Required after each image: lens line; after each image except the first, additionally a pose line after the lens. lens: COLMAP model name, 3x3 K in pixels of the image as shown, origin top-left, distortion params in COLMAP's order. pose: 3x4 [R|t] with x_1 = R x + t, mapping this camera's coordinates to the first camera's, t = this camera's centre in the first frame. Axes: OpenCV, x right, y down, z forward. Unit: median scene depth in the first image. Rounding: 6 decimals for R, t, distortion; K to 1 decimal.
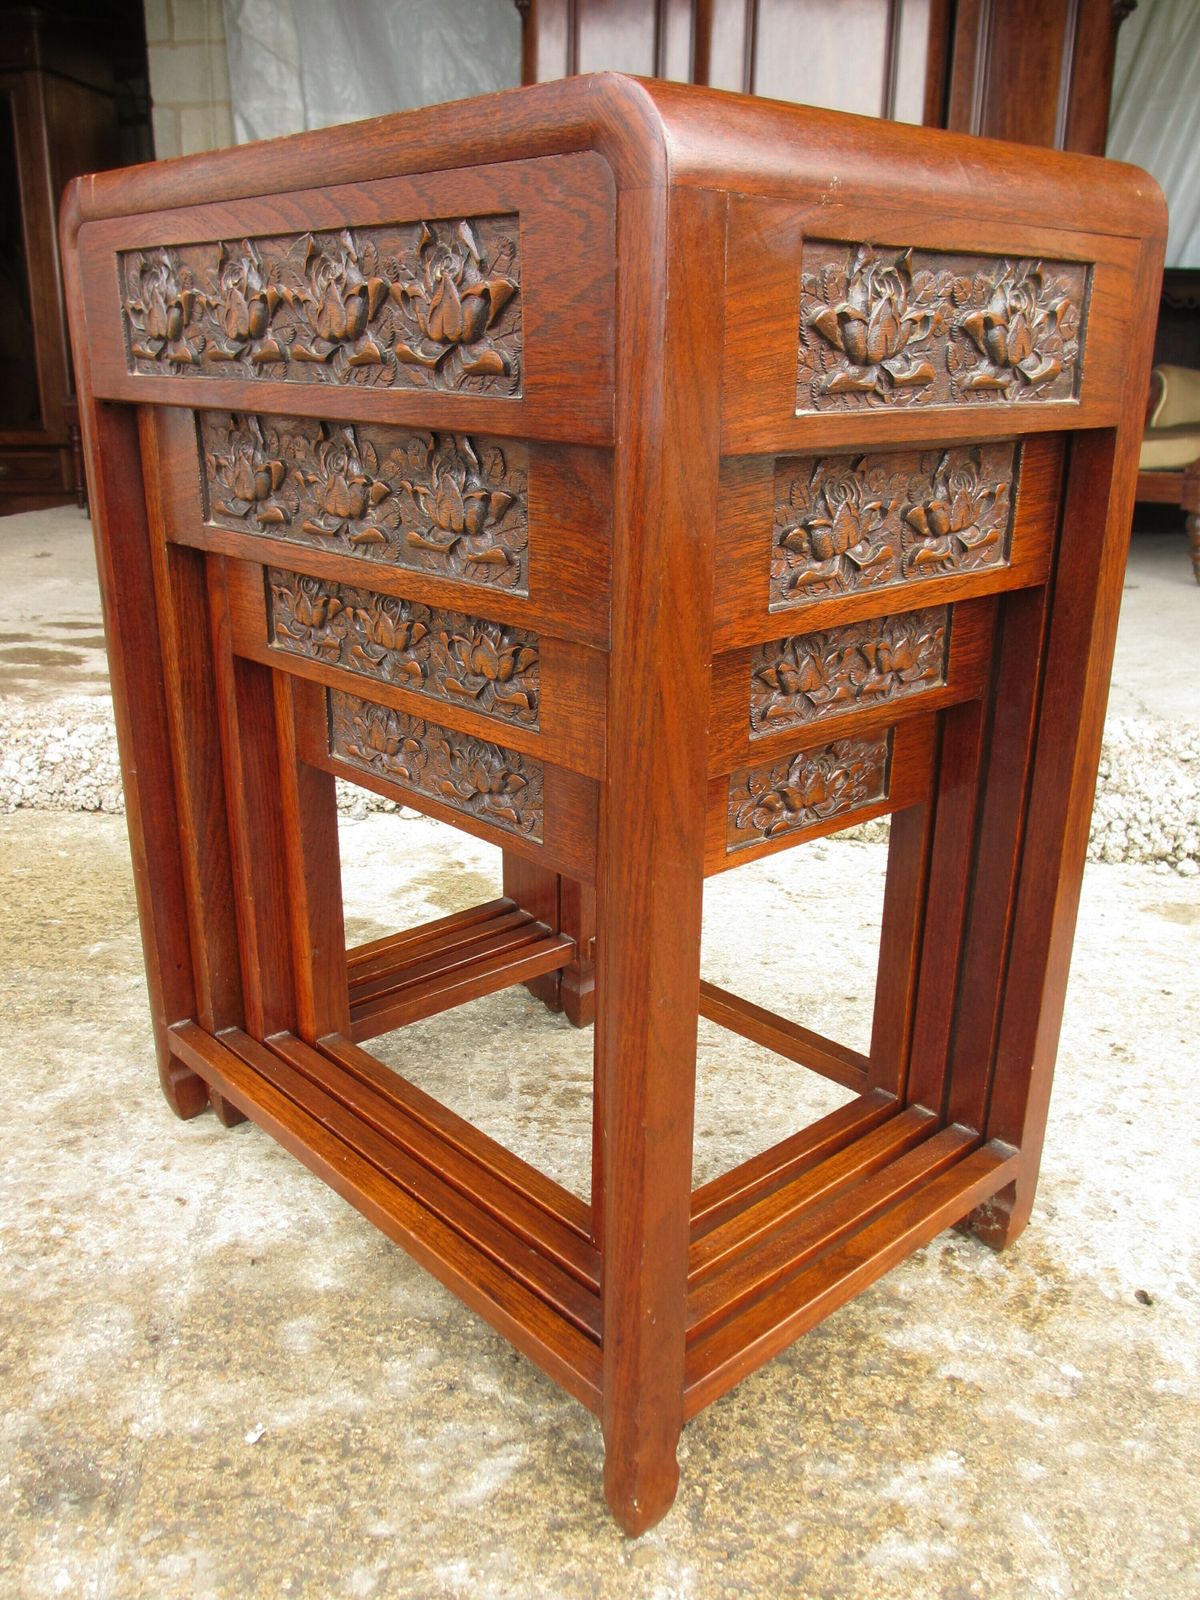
lens RADIAL K [[1329.1, 0, 595.4], [0, 1329.1, 777.7], [0, 0, 1]] dist [-0.029819, 0.004555]
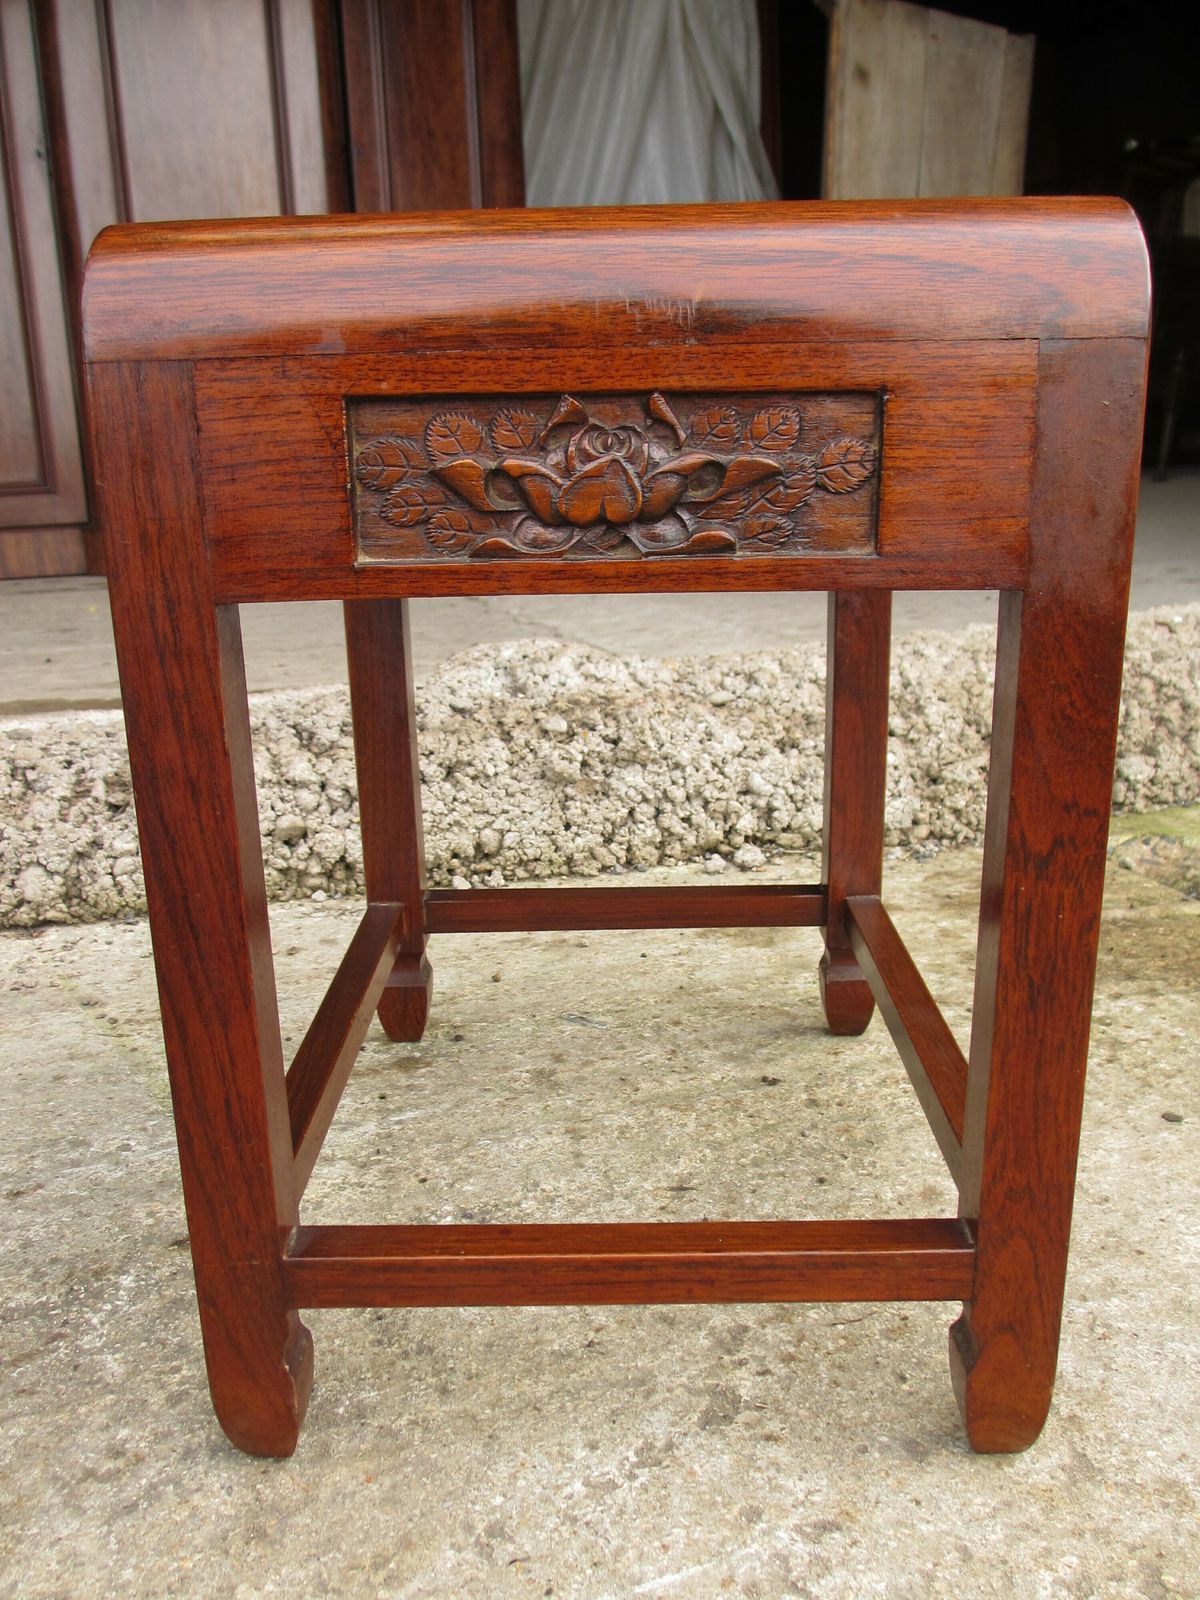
lens RADIAL K [[1328.5, 0, 600.0], [0, 1328.5, 800.0], [0, 0, 1]] dist [-0.046614, 0.015207]
pose [[0.929103, -0.149247, 0.338370, 0.261756], [0.157976, 0.987441, 0.001763, 0.044697], [-0.334383, 0.051816, 0.941012, 0.663614]]
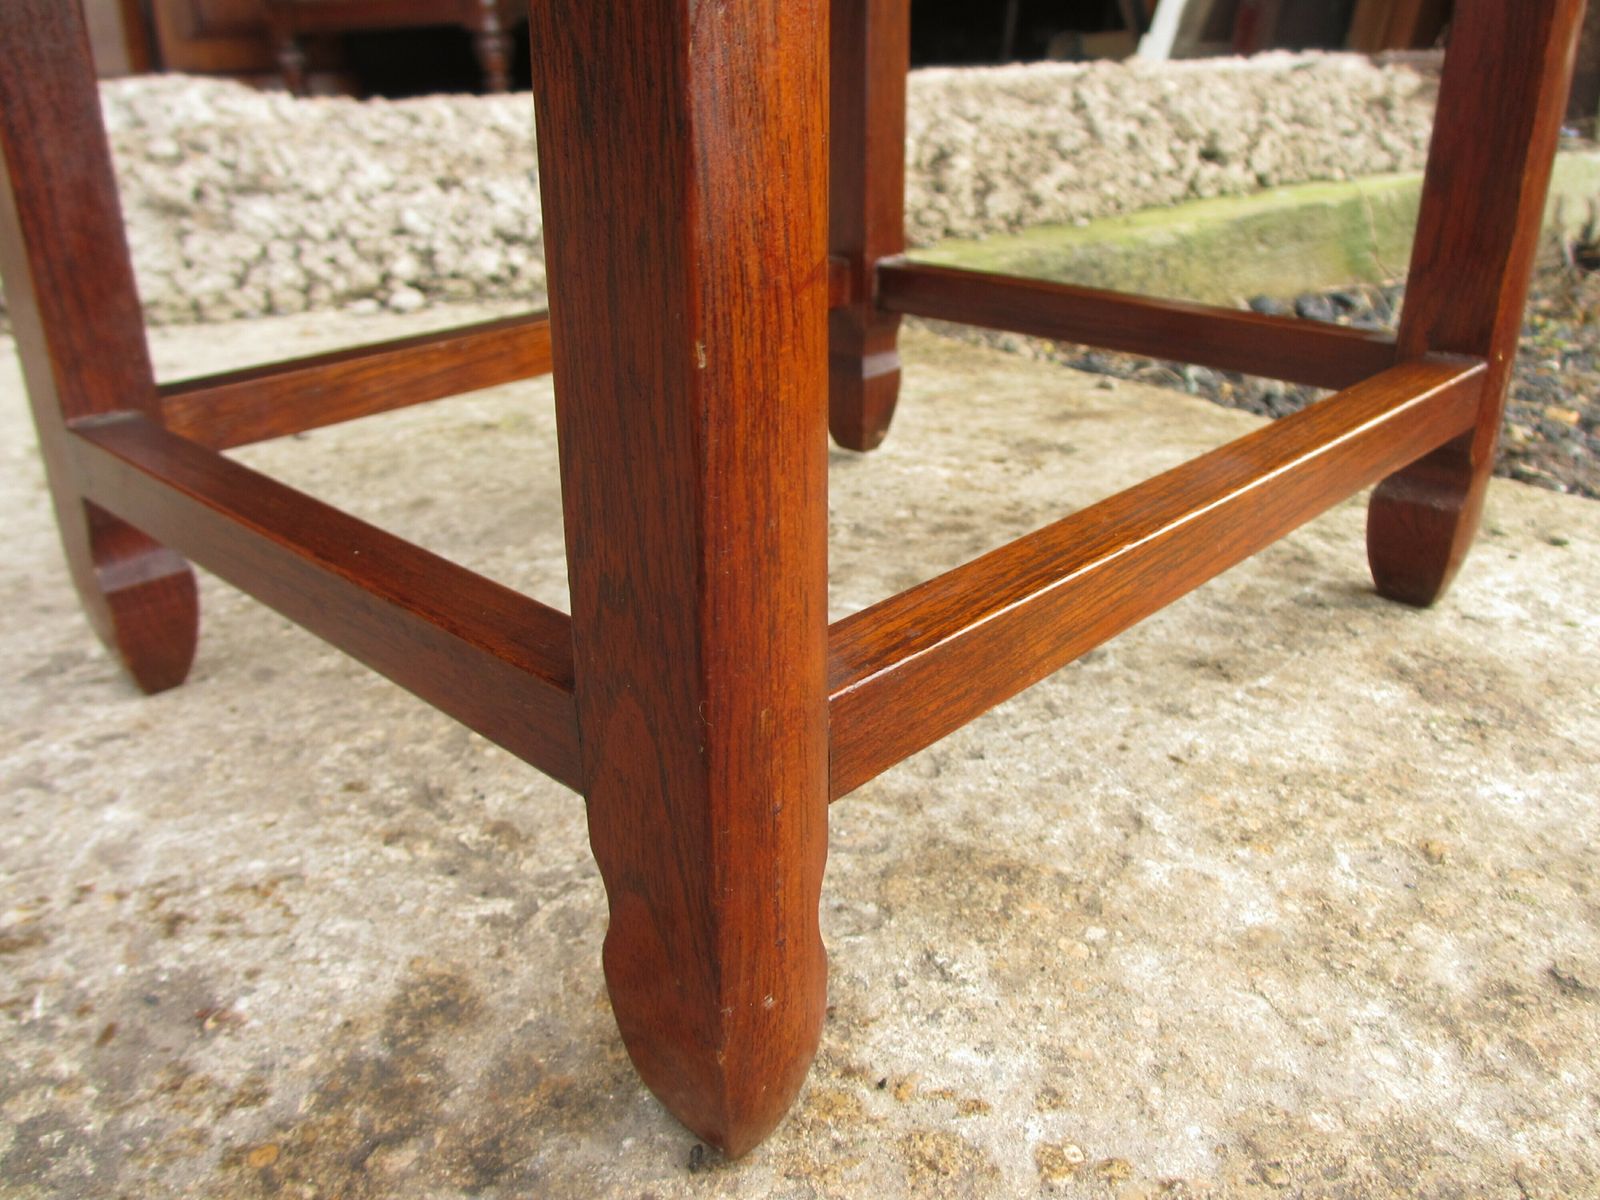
lens RADIAL K [[1328.5, 0, 798.5], [0, 1328.5, 593.7], [0, 0, 1]] dist [-0.046614, 0.015207]
pose [[0.826055, -0.249387, 0.505410, 0.433166], [0.195625, 0.967891, 0.157857, 0.243078], [-0.528549, -0.031528, 0.848317, 0.630451]]
